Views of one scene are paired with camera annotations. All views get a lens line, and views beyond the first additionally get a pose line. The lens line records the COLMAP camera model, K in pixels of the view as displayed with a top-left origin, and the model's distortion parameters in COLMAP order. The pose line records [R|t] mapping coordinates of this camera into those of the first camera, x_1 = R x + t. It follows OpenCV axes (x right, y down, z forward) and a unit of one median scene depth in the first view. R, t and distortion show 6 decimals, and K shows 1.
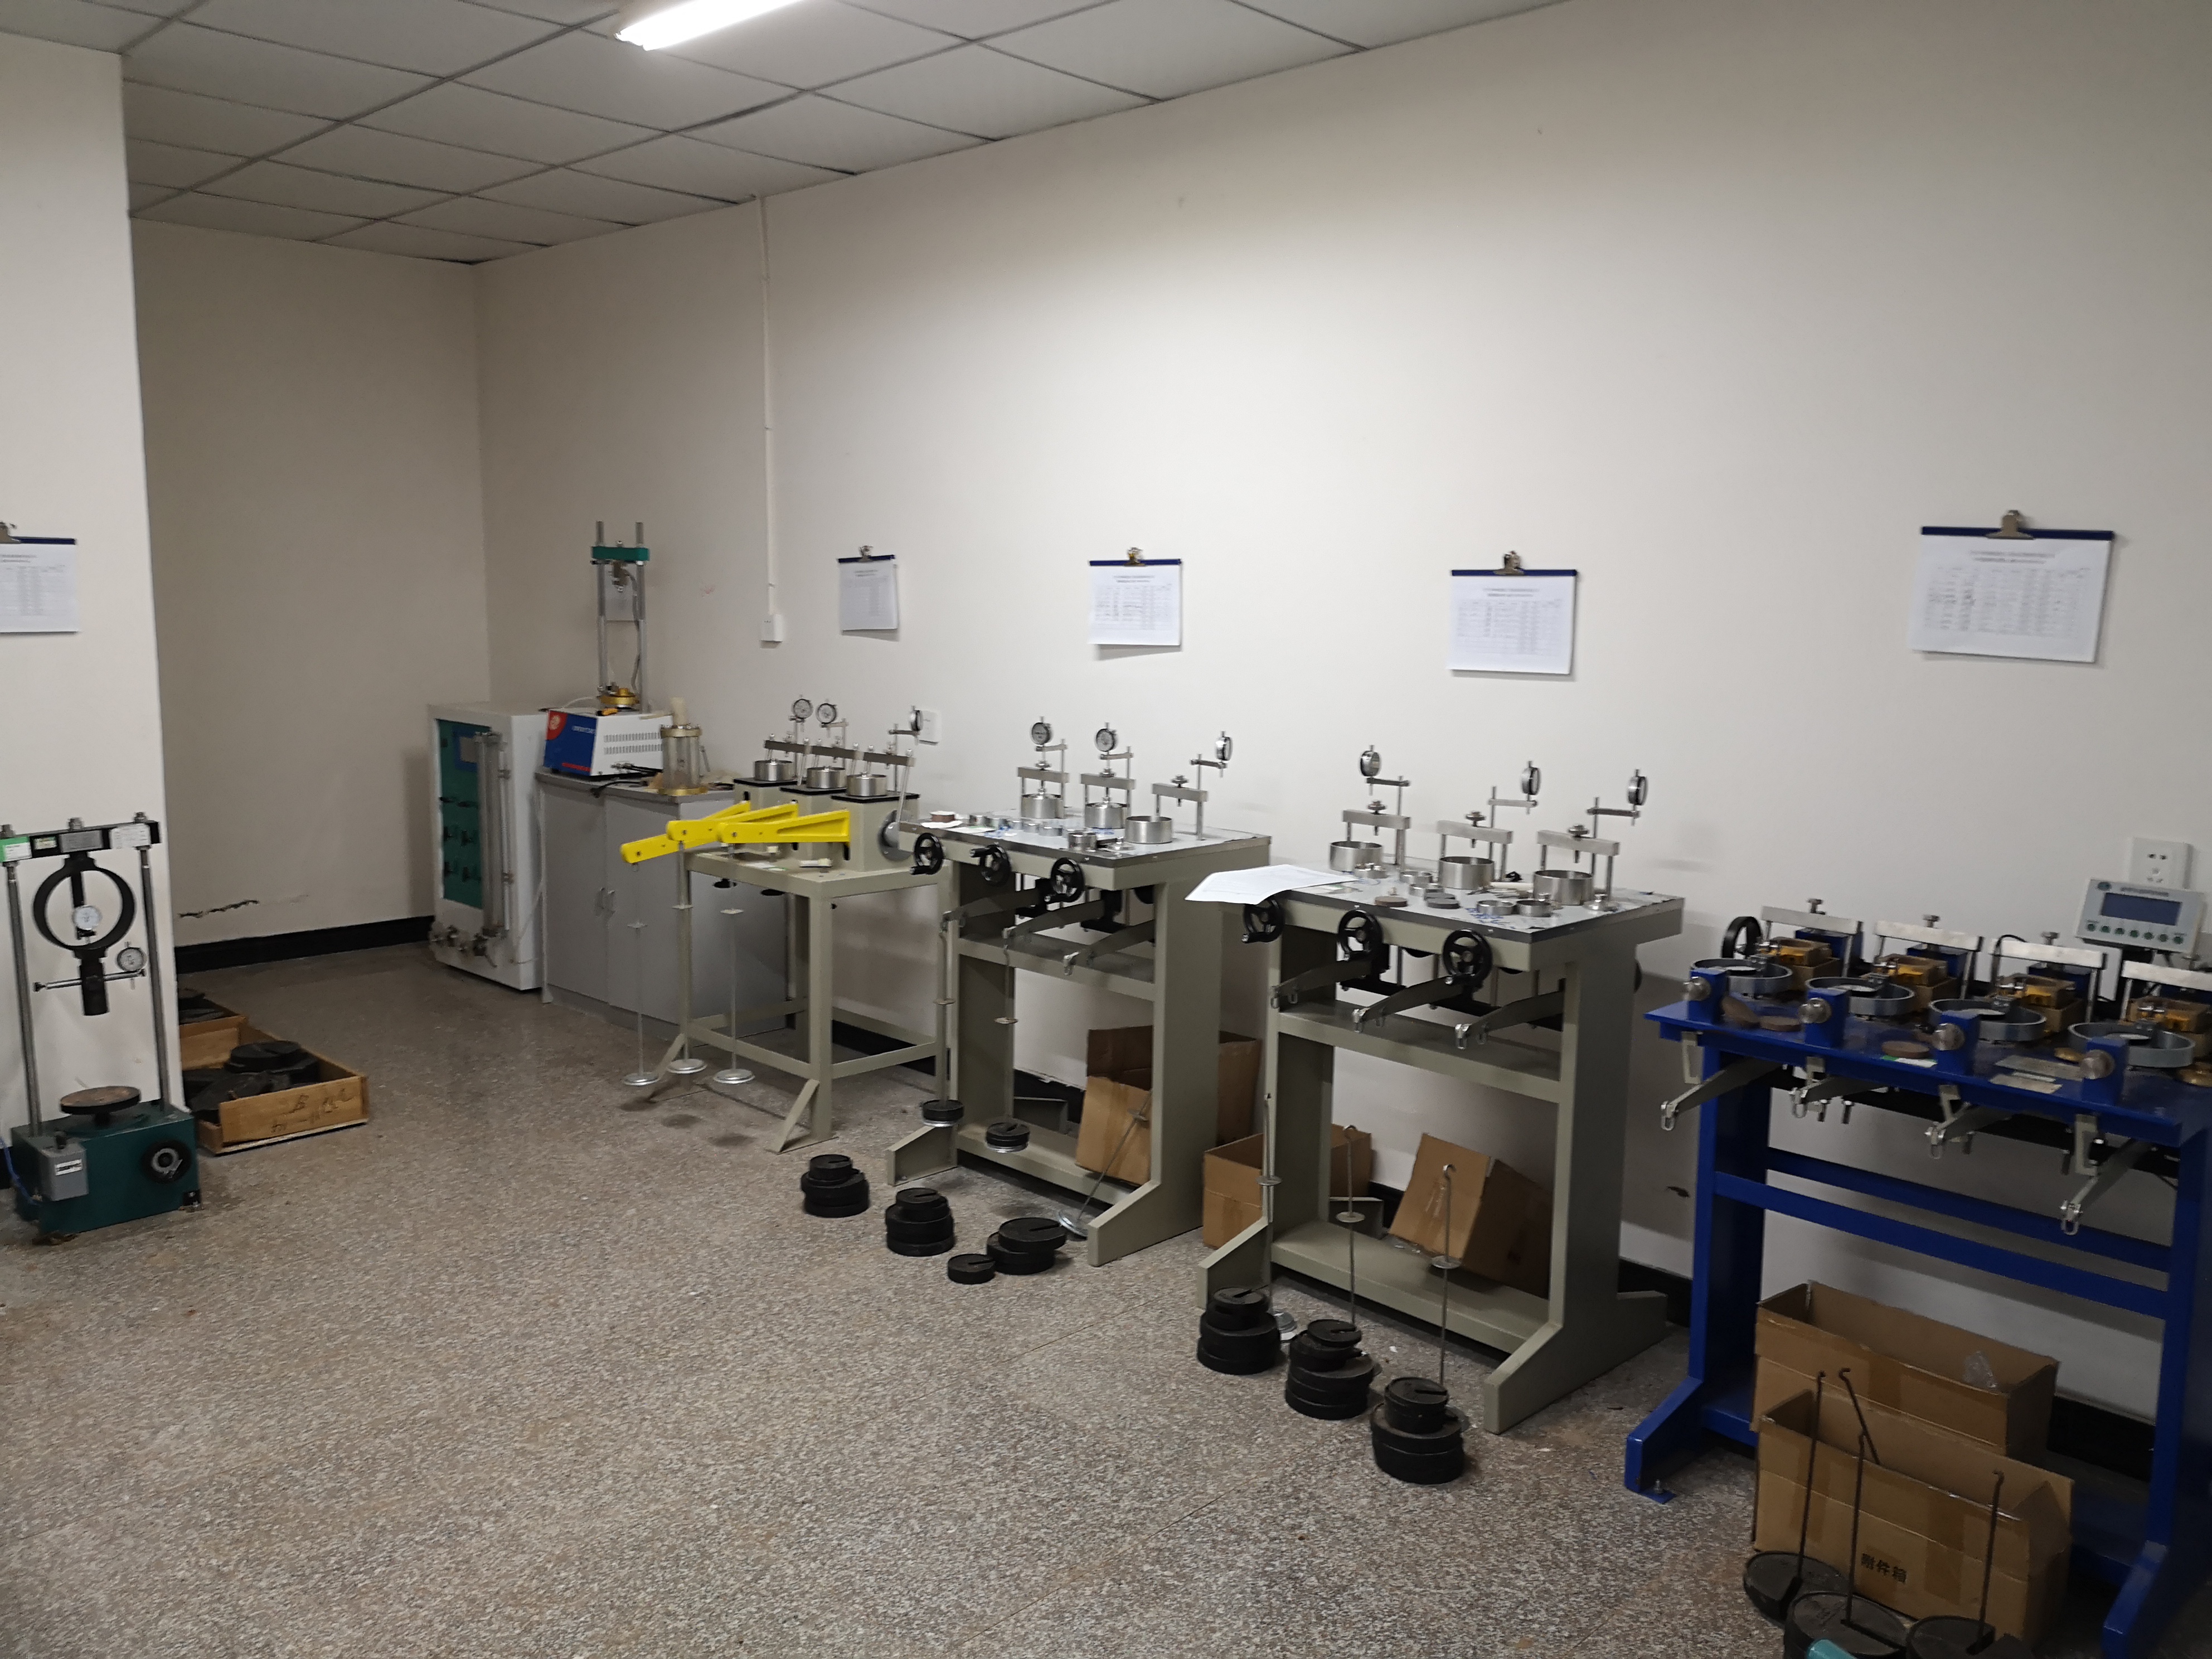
lens RADIAL K [[1748.9, 0, 1104.9], [0, 1748.9, 829.2], [0, 0, 1]] dist [0.036857, -0.081384]
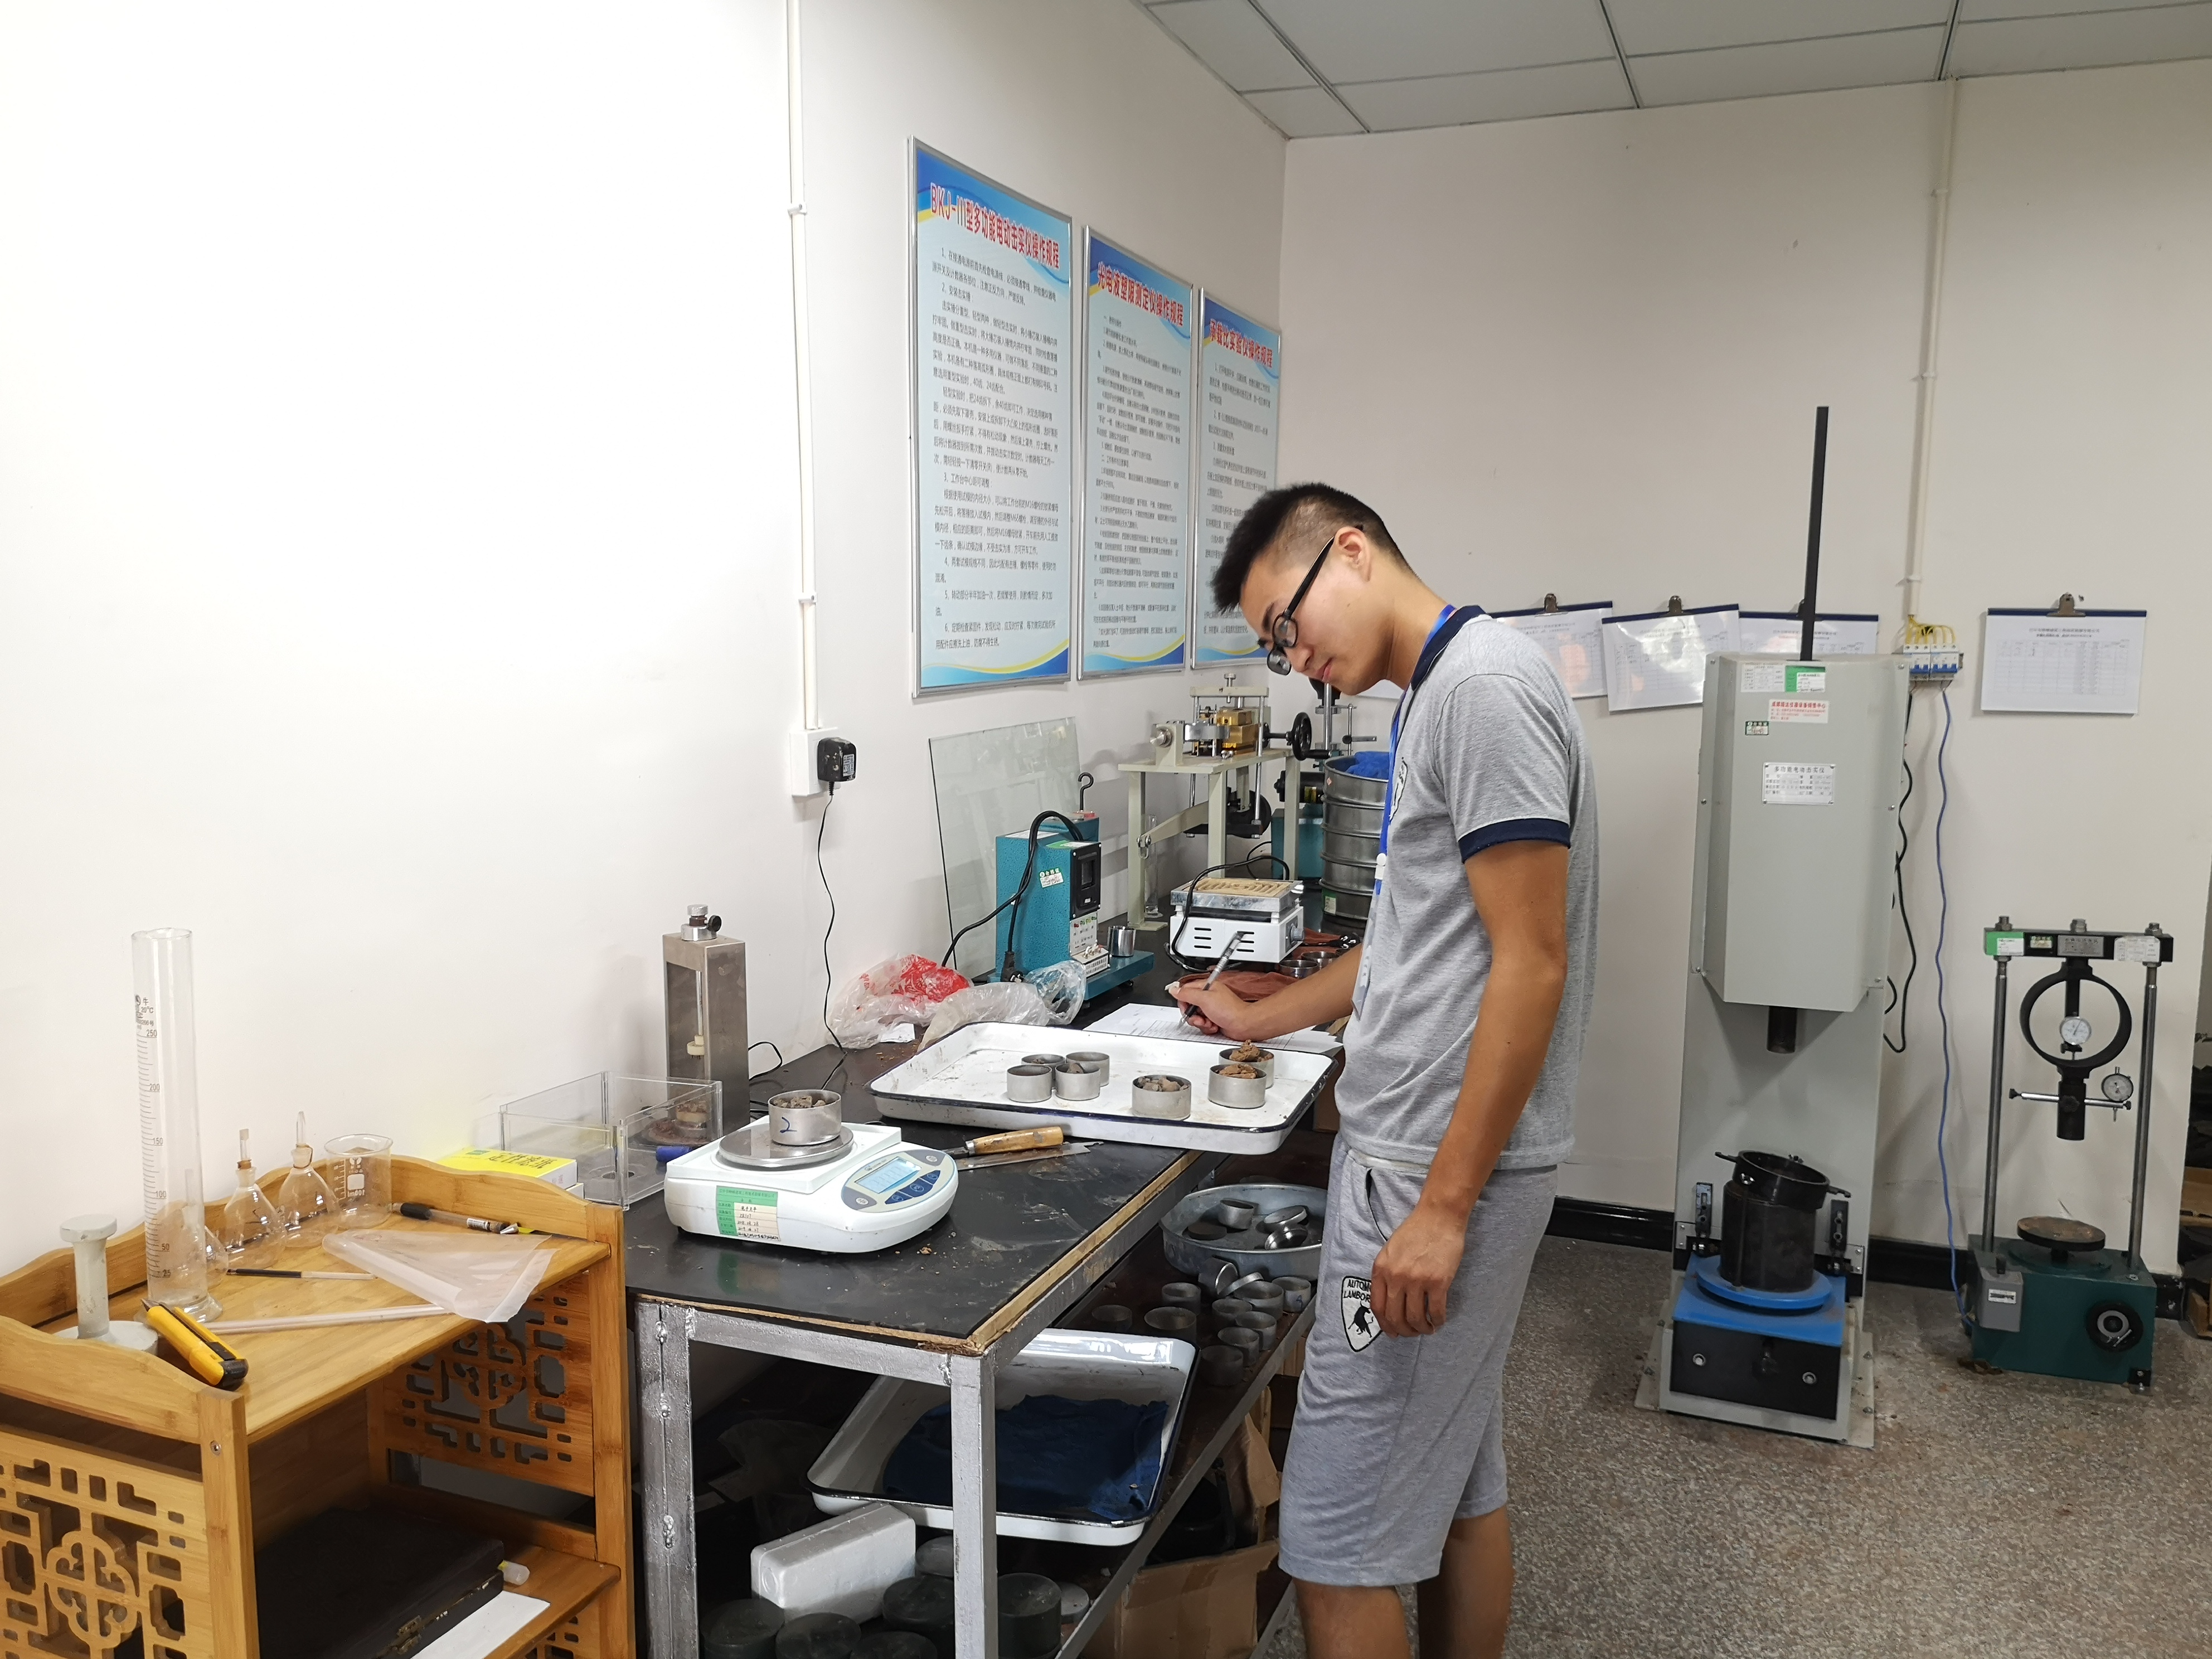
lens RADIAL K [[1748.9, 0, 1110.4], [0, 1748.9, 825.2], [0, 0, 1]] dist [0.036857, -0.081384]
pose [[0.382151, 0.094365, -0.919269, 0.047539], [-0.130951, 0.990264, 0.047214, -0.031596], [0.914774, 0.102336, 0.390788, 0.184555]]
